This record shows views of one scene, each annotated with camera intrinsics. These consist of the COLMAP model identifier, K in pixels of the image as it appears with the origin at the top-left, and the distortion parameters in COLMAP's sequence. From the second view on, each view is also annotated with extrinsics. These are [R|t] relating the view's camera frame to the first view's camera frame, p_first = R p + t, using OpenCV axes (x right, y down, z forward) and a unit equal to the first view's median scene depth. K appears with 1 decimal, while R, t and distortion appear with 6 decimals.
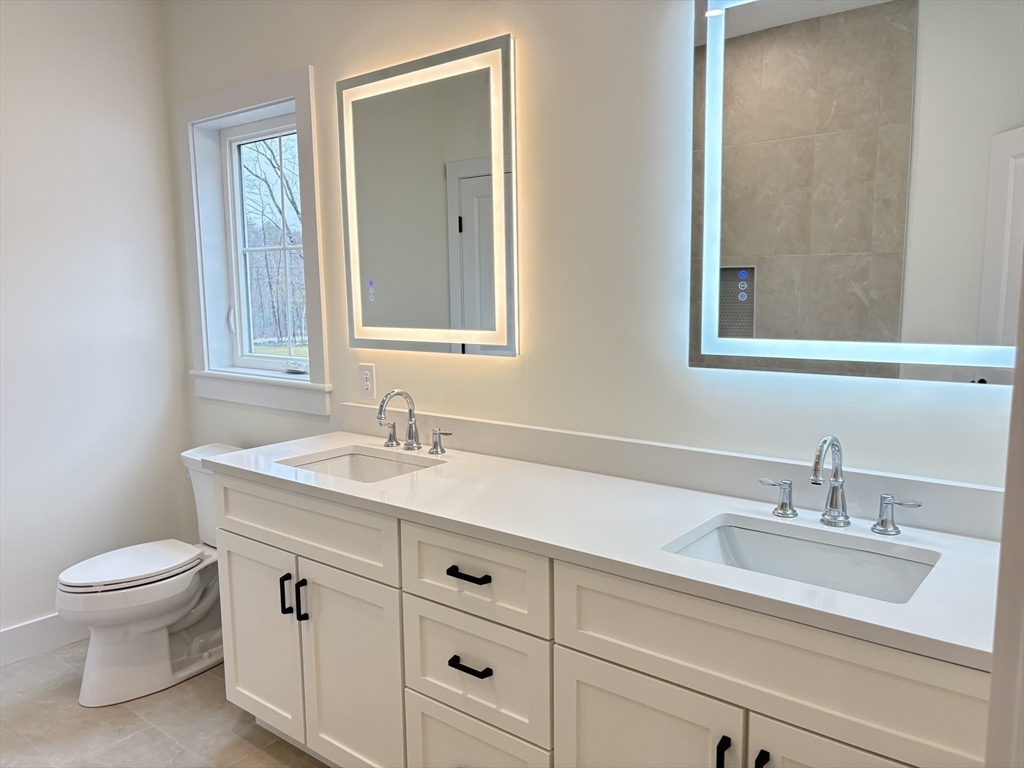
lens RADIAL K [[770.5, 0, 508.5], [0, 770.5, 386.1], [0, 0, 1]] dist [0.063271, -0.069133]
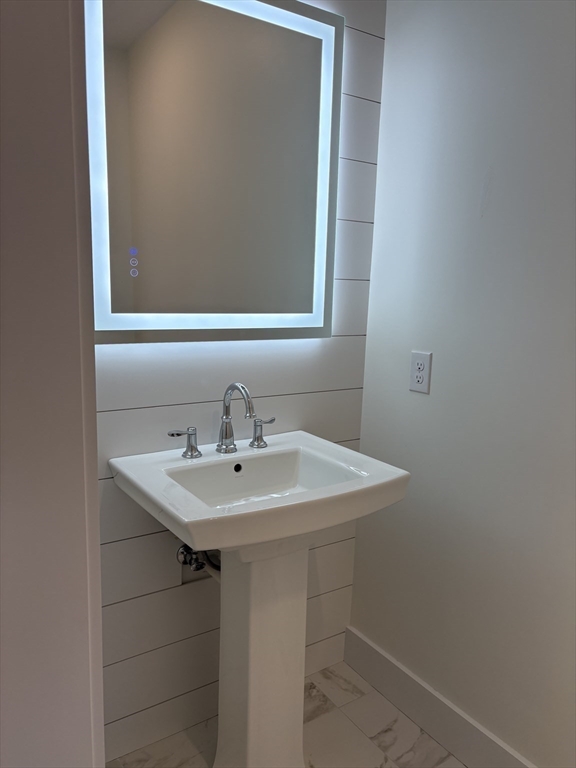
lens RADIAL K [[577.9, 0, 288.0], [0, 577.9, 384.0], [0, 0, 1]] dist [0.063271, -0.069133]
pose [[0.268976, -0.146265, 0.951976, -0.703747], [0.078682, 0.988435, 0.129636, -0.074536], [-0.959928, 0.040035, 0.277374, 0.755271]]
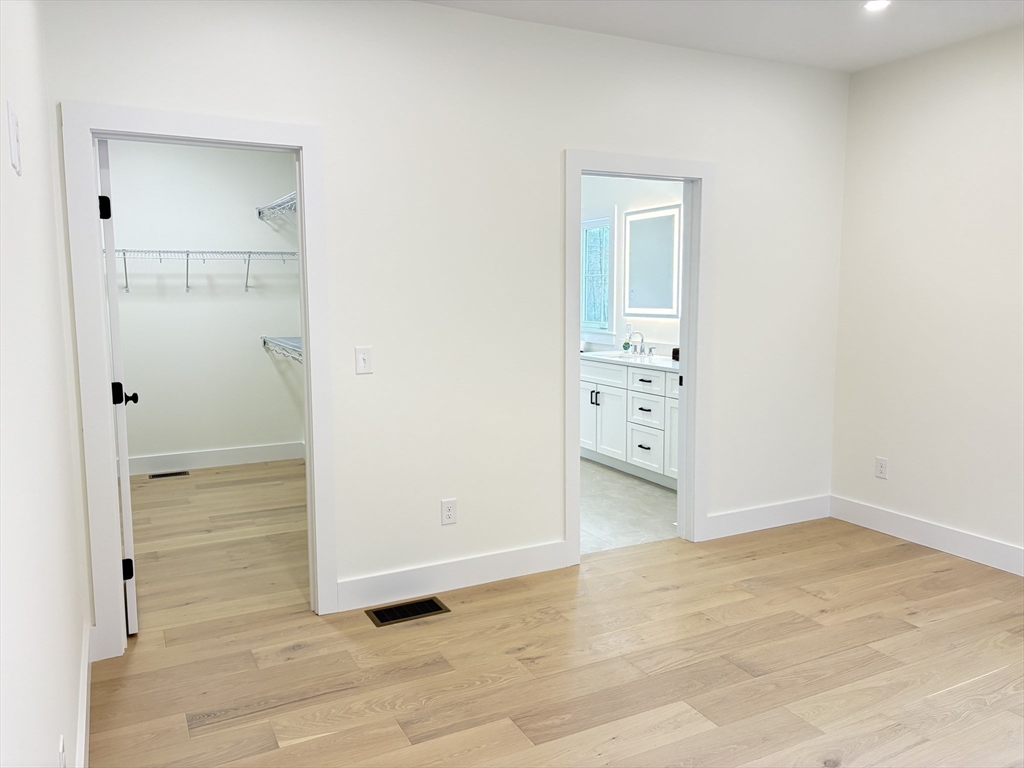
lens RADIAL K [[779.0, 0, 518.3], [0, 779.0, 387.3], [0, 0, 1]] dist [0.061260, -0.060382]
pose [[0.919788, 0.059384, -0.387897, 0.514818], [-0.060076, 0.998140, 0.010355, 0.187300], [0.387790, 0.013779, 0.921645, -1.576896]]
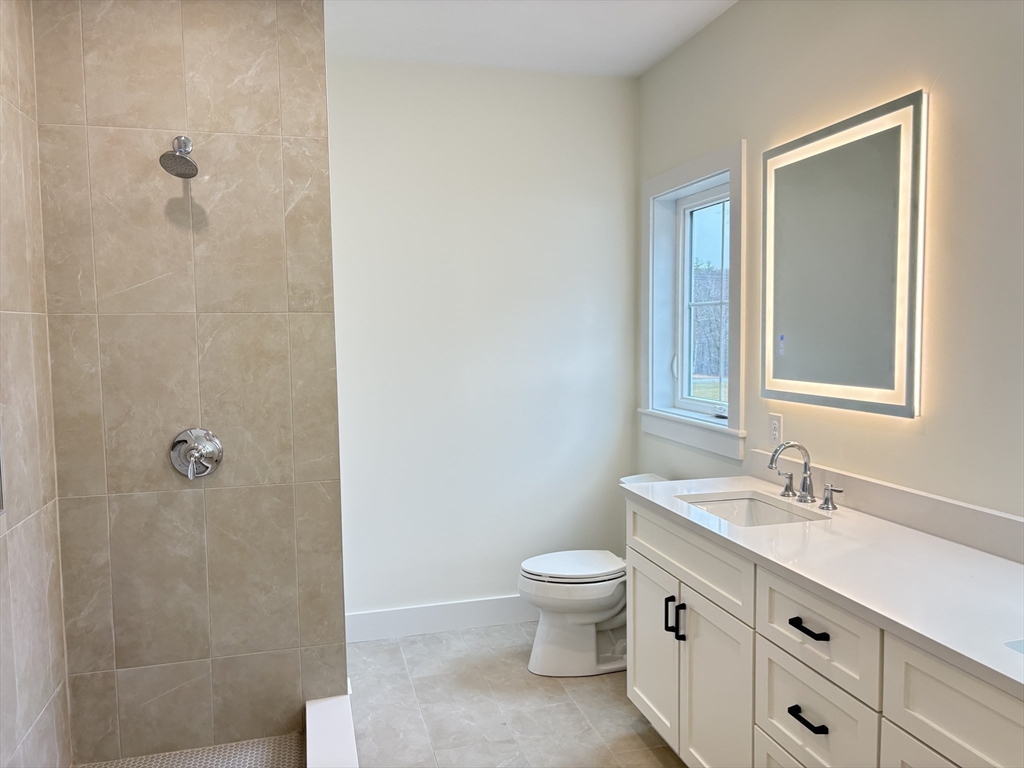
lens RADIAL K [[779.0, 0, 518.3], [0, 779.0, 387.3], [0, 0, 1]] dist [0.061260, -0.060382]
pose [[0.813573, 0.046473, -0.579602, 0.157283], [-0.072109, 0.997170, -0.021263, -0.018881], [0.576974, 0.059094, 0.814622, -0.069113]]
